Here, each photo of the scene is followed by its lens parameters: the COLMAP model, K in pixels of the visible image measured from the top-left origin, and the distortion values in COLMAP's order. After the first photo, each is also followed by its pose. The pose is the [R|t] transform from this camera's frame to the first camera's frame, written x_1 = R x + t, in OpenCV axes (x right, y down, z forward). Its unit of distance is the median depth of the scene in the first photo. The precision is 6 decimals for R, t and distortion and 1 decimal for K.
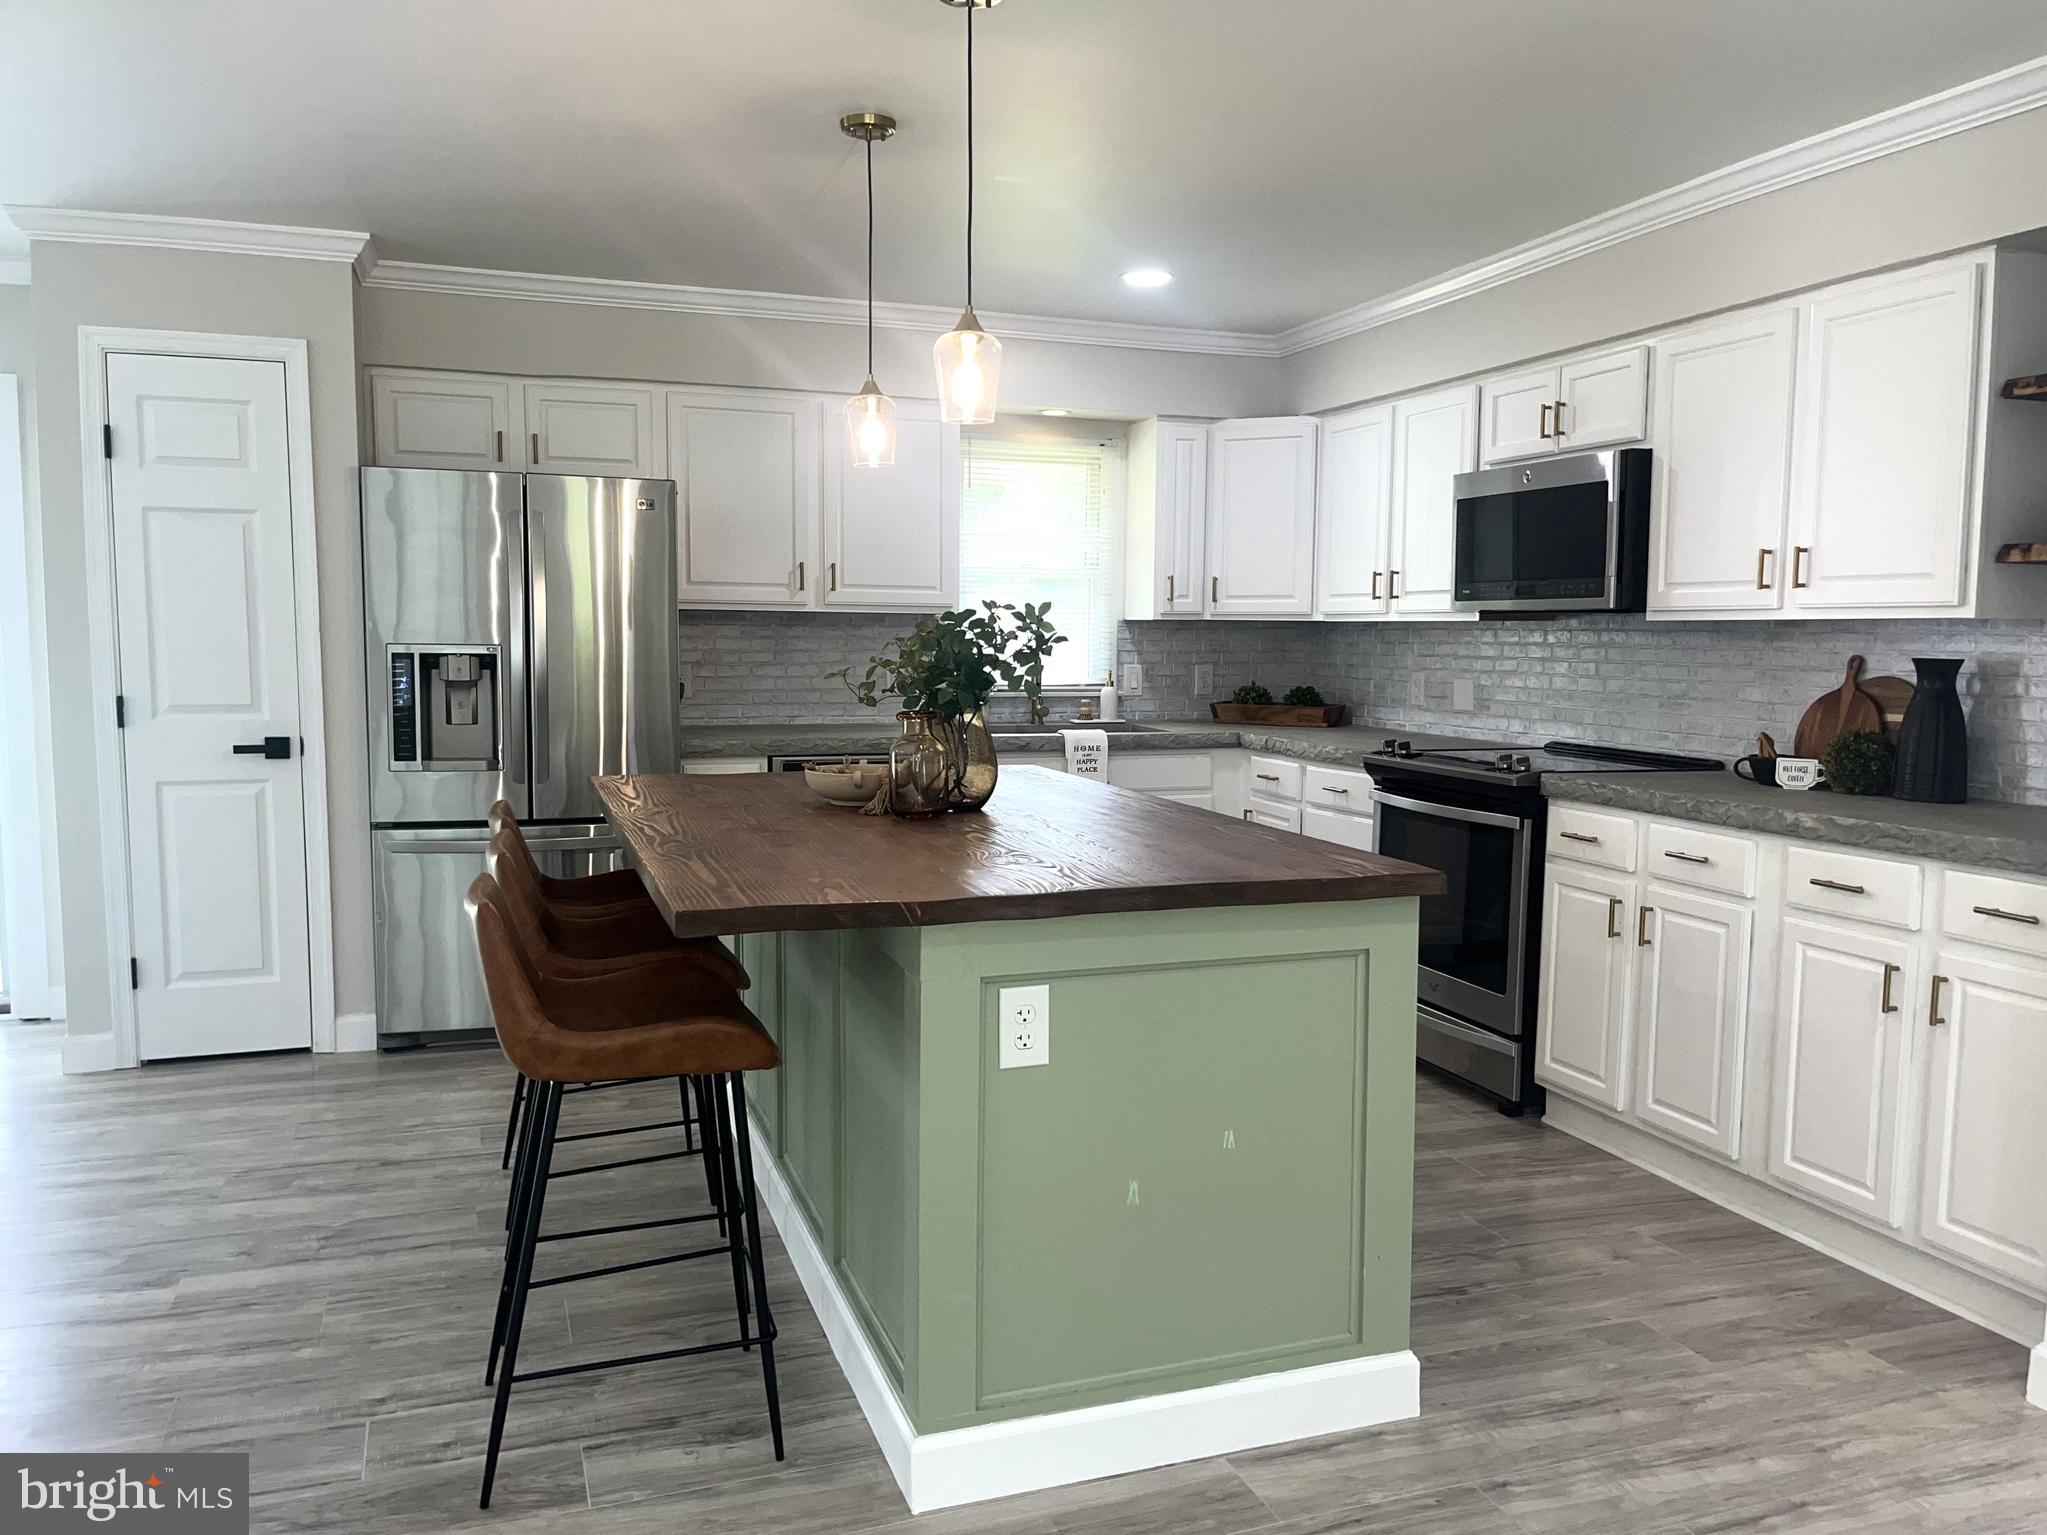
lens RADIAL K [[1571.3, 0, 1050.9], [0, 1571.3, 783.1], [0, 0, 1]] dist [0.044876, -0.035107]
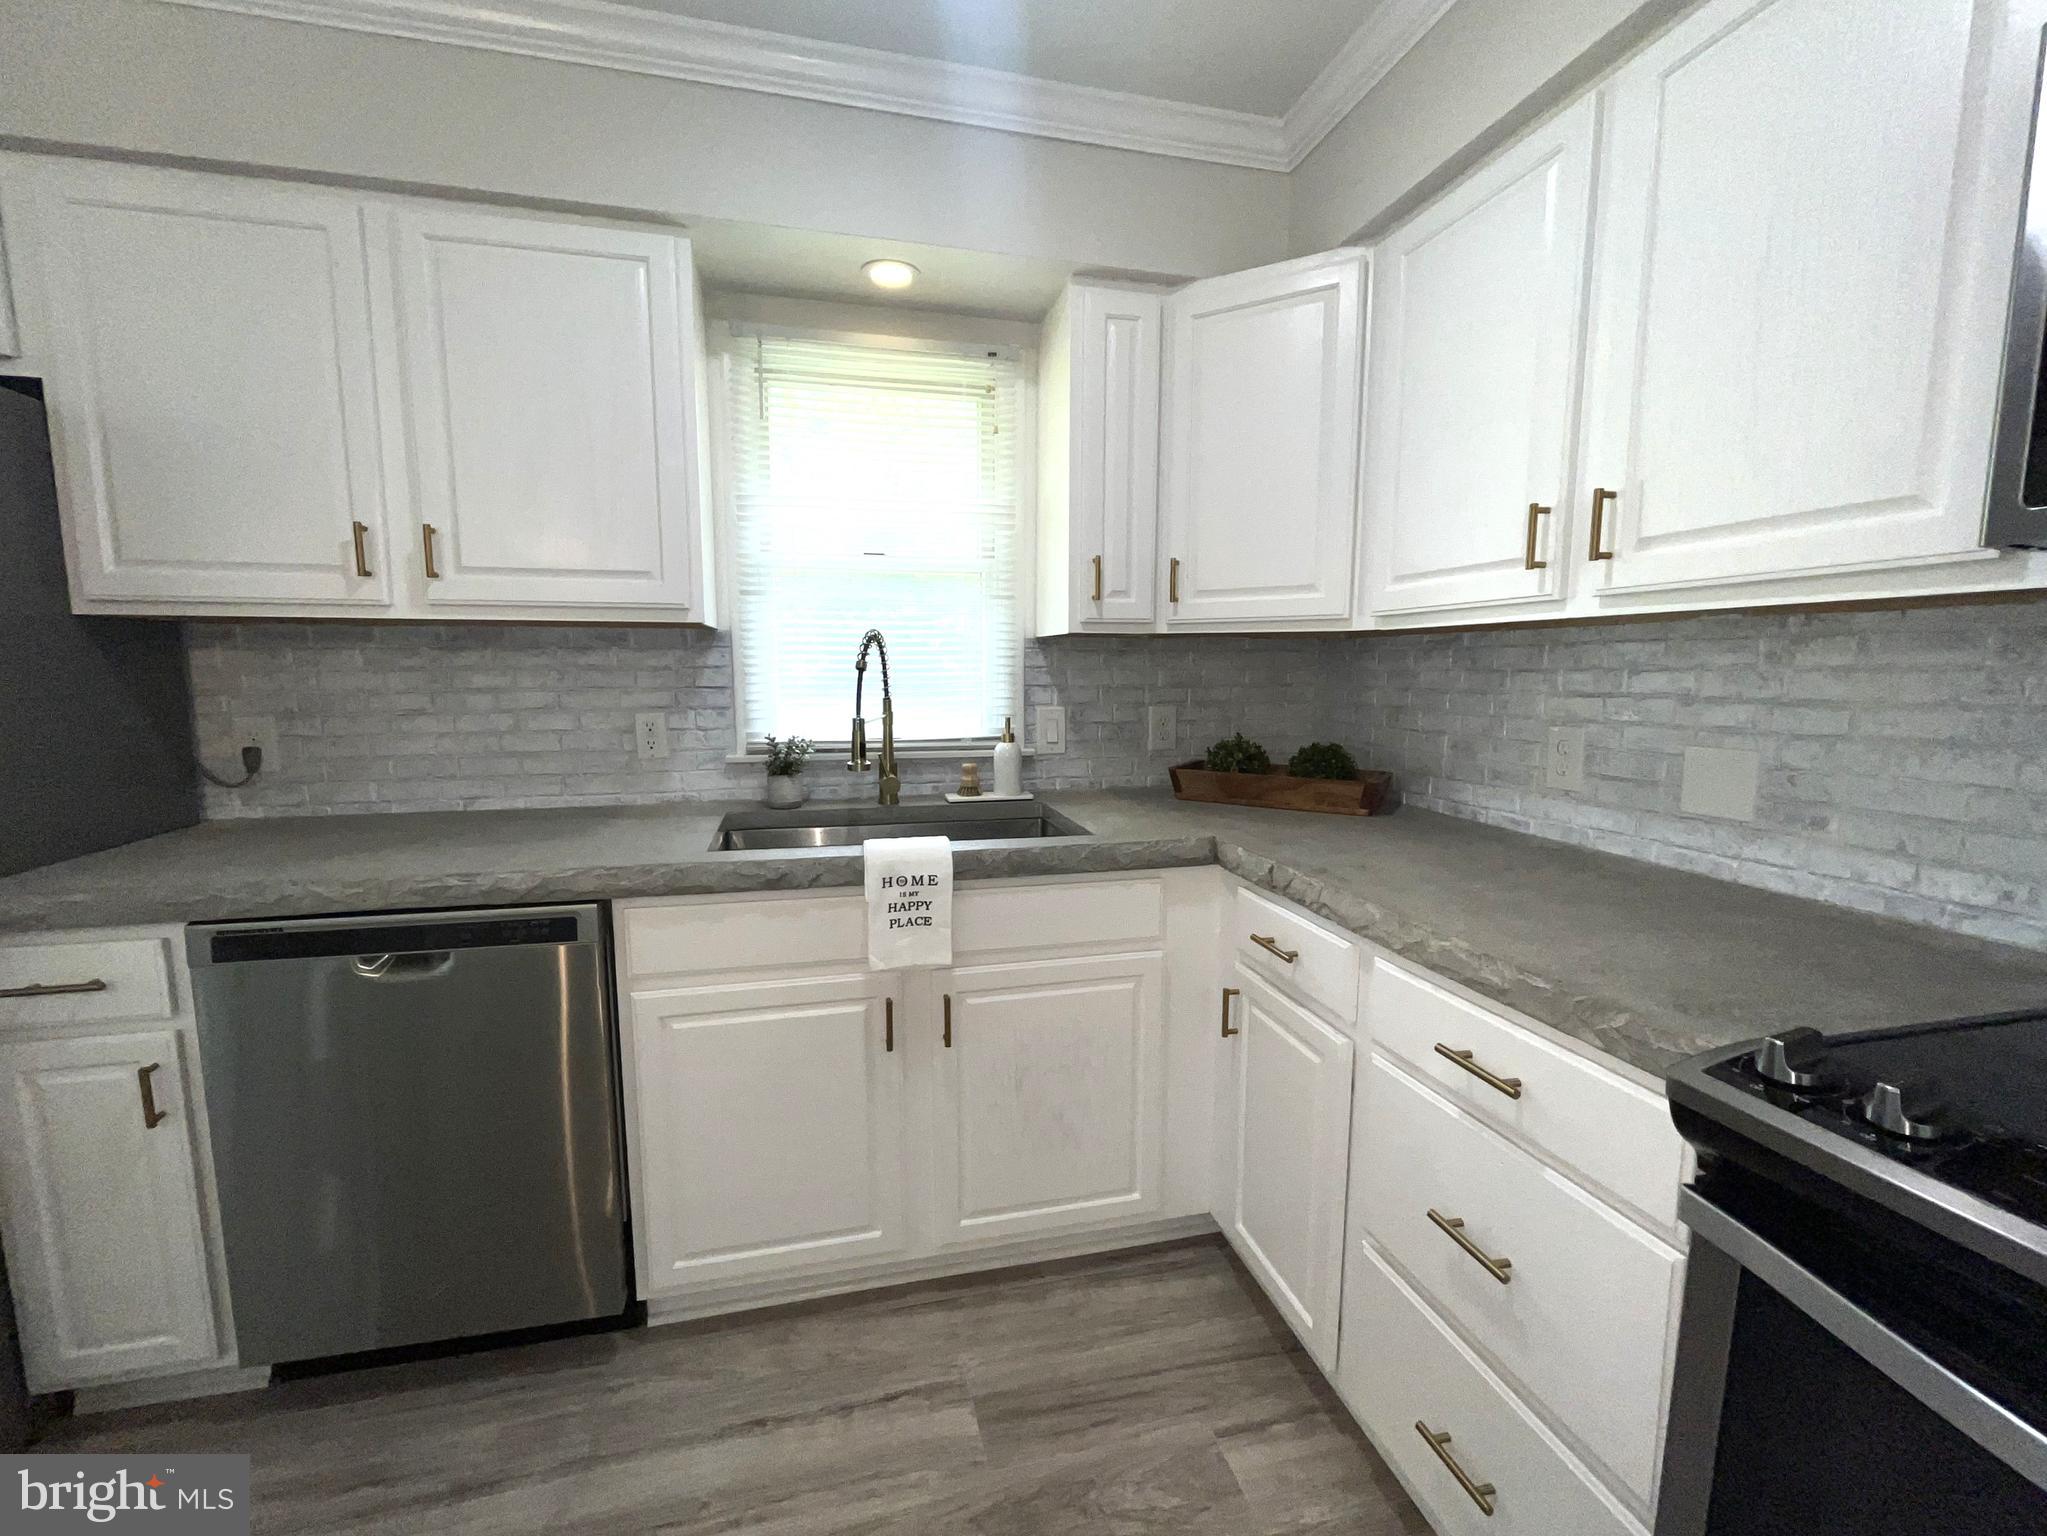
lens RADIAL K [[839.7, 0, 1021.8], [0, 839.7, 770.9], [0, 0, 1]] dist [-0.003539, 0.000163]
pose [[0.994341, 0.004752, -0.106130, 0.102047], [-0.002365, 0.999742, 0.022601, -0.074362], [0.106210, -0.022222, 0.994095, 0.854134]]
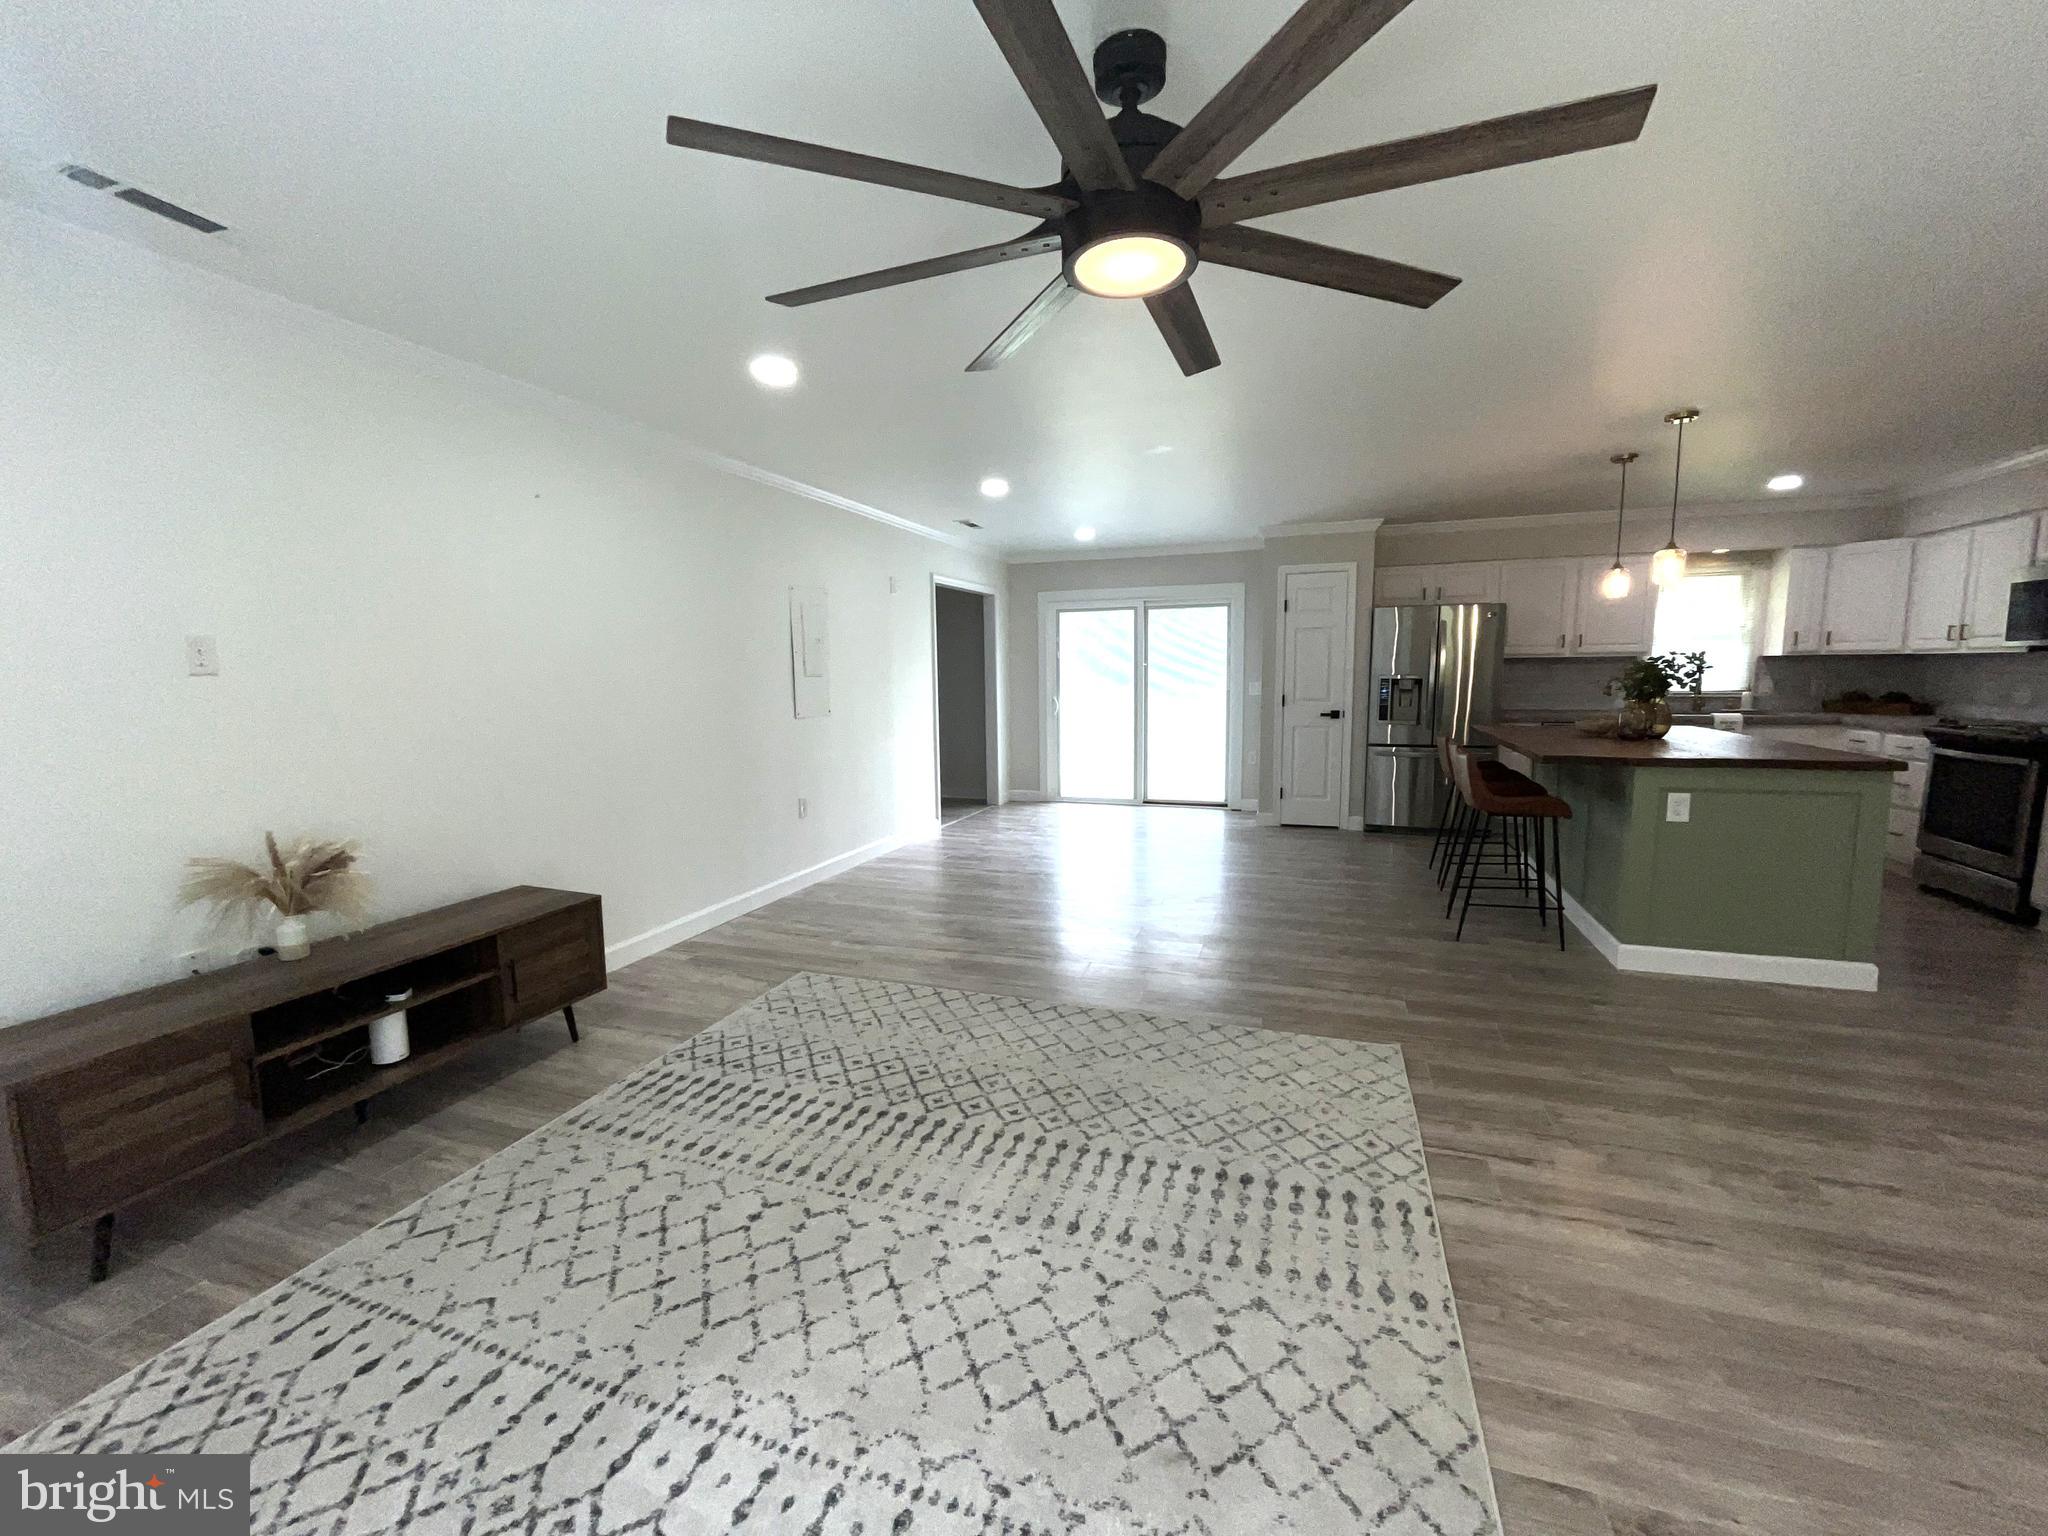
lens RADIAL K [[840.1, 0, 1011.7], [0, 840.1, 775.3], [0, 0, 1]] dist [-0.003539, 0.000163]
pose [[0.765352, 0.059286, -0.640876, 0.013777], [-0.041380, 0.998221, 0.042925, 0.041271], [0.642280, -0.006333, 0.766444, -0.439394]]
